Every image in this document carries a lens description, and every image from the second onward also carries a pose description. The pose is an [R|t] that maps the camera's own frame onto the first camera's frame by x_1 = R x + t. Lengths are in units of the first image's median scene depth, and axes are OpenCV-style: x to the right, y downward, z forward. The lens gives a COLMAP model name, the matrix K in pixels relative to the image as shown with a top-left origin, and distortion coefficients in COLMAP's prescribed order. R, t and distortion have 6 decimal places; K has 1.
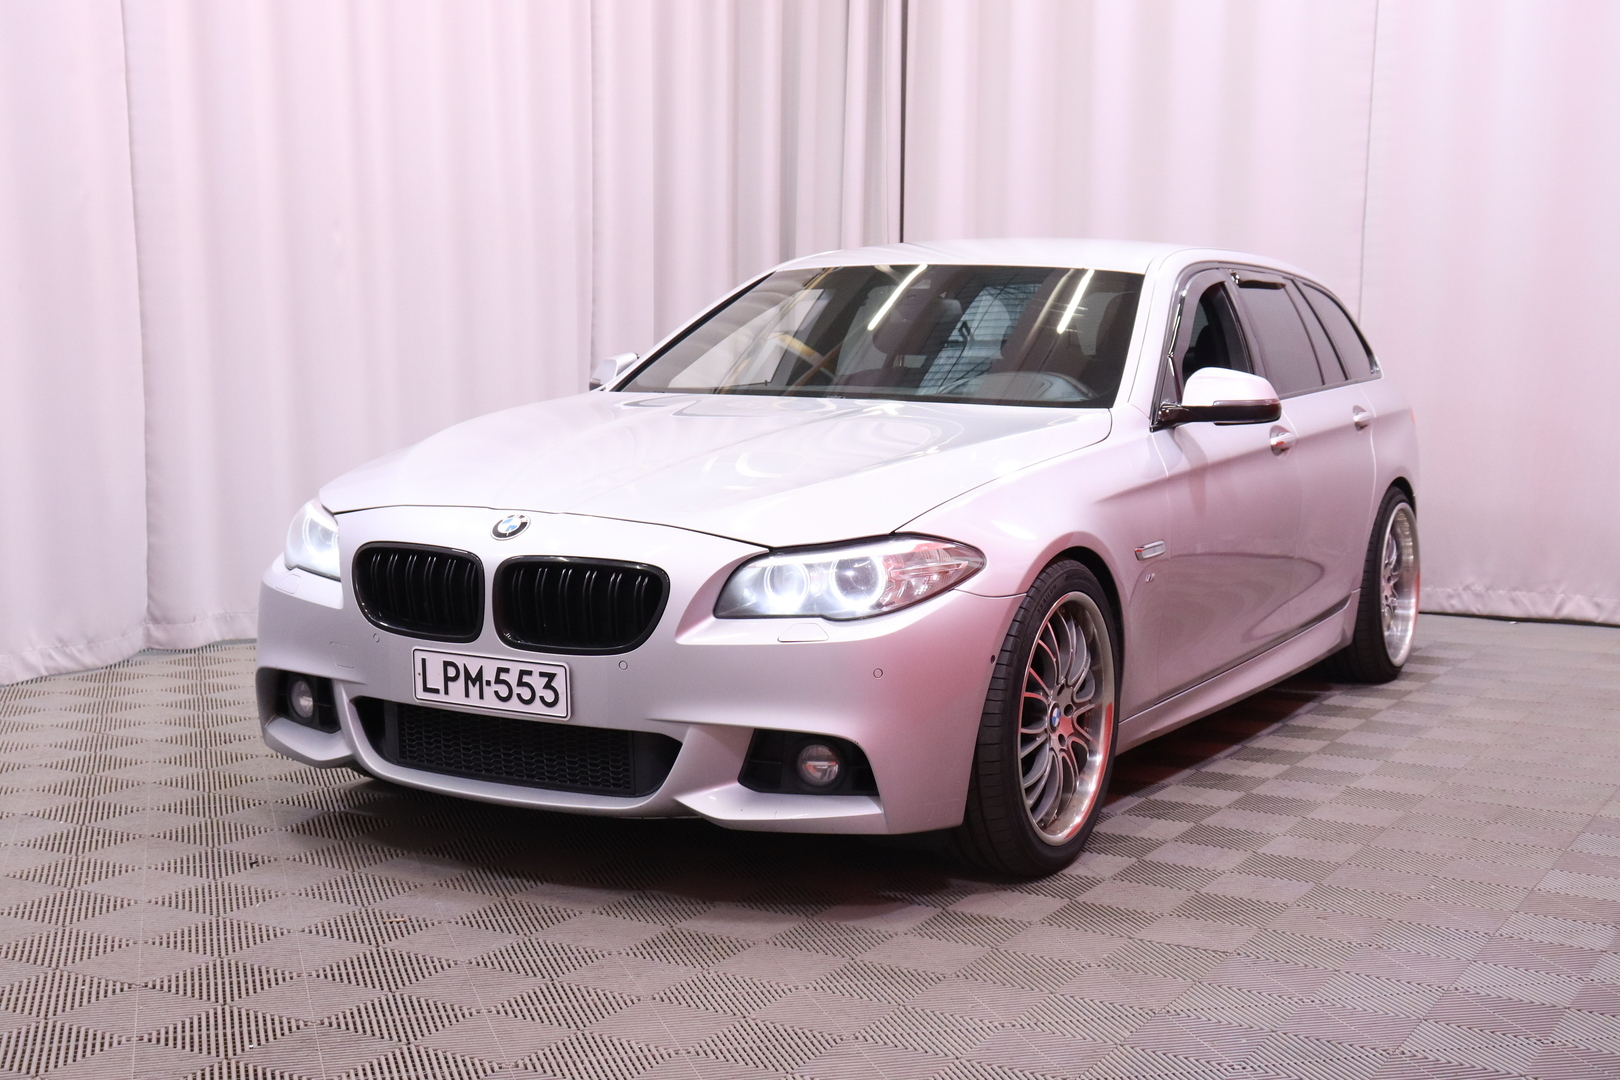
lens RADIAL K [[2211.1, 0, 808.0], [0, 2211.1, 540.6], [0, 0, 1]] dist [-0.040784, 0.000000]
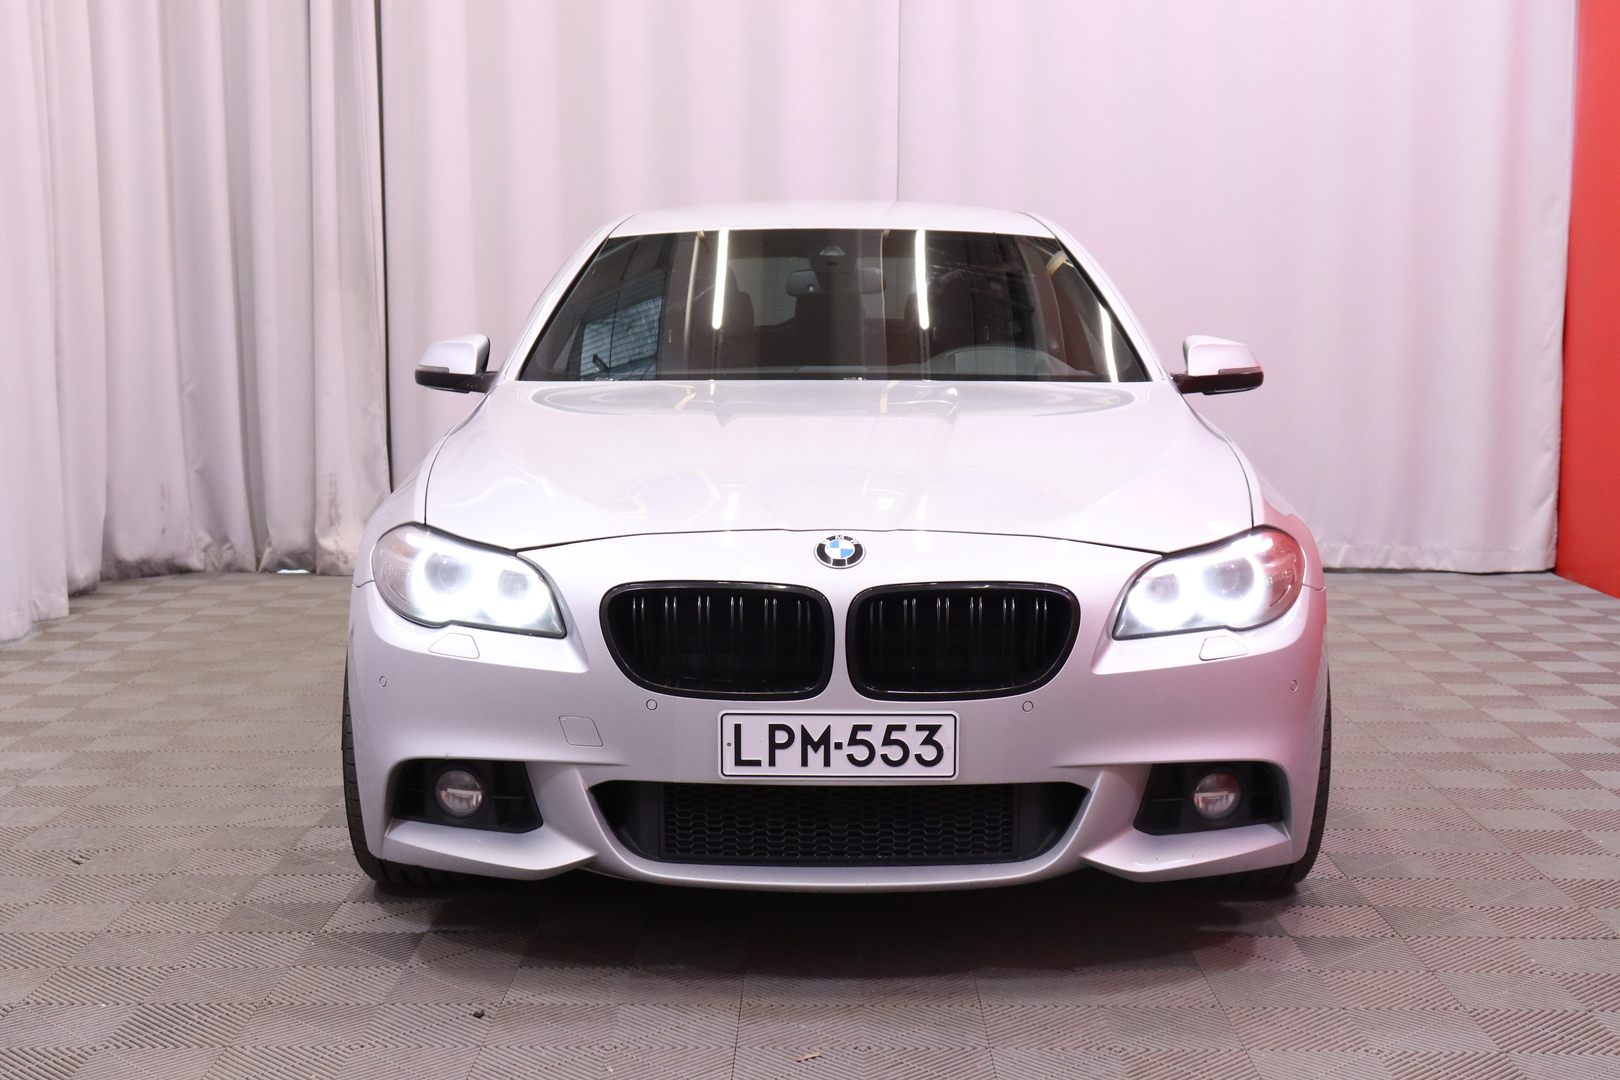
lens RADIAL K [[2211.1, 0, 810.1], [0, 2211.1, 538.2], [0, 0, 1]] dist [-0.040784, 0.000000]
pose [[0.889307, -0.068732, 0.452115, -0.514792], [0.062242, 0.997633, 0.029235, -0.035770], [-0.453055, 0.002141, 0.891480, 0.281684]]
